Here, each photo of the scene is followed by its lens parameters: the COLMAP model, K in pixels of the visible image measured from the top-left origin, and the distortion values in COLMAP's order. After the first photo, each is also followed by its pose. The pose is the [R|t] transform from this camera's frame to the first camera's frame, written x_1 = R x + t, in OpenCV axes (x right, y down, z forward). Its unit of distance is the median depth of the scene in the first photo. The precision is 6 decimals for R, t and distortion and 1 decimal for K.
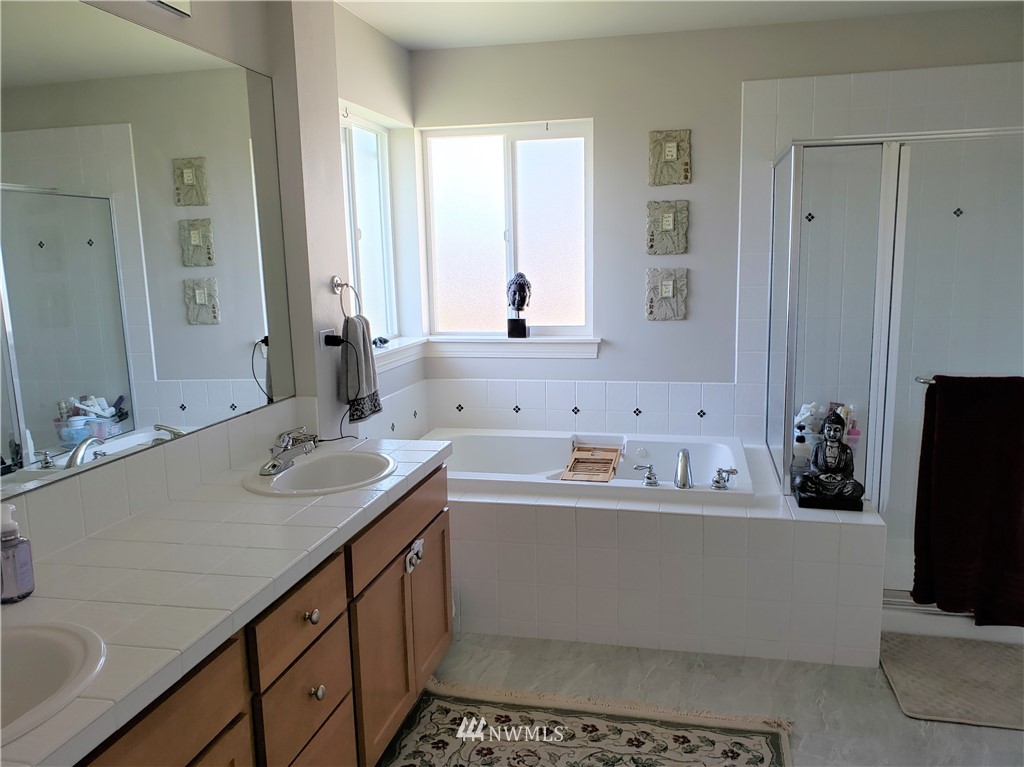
lens RADIAL K [[791.7, 0, 494.3], [0, 791.7, 394.5], [0, 0, 1]] dist [0.032657, -0.056451]
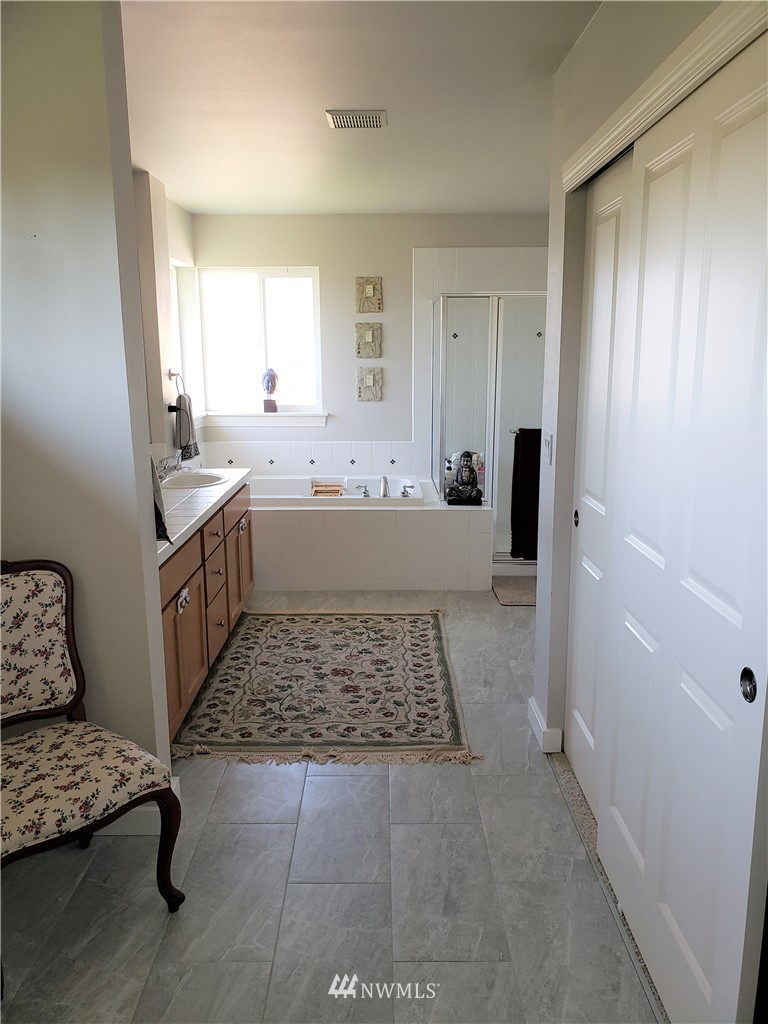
lens RADIAL K [[791.7, 0, 384.2], [0, 791.7, 509.5], [0, 0, 1]] dist [0.032657, -0.056451]
pose [[0.968473, -0.030859, 0.247201, -0.183789], [0.025098, 0.999336, 0.026423, 0.100266], [-0.247852, -0.019386, 0.968604, -0.648899]]
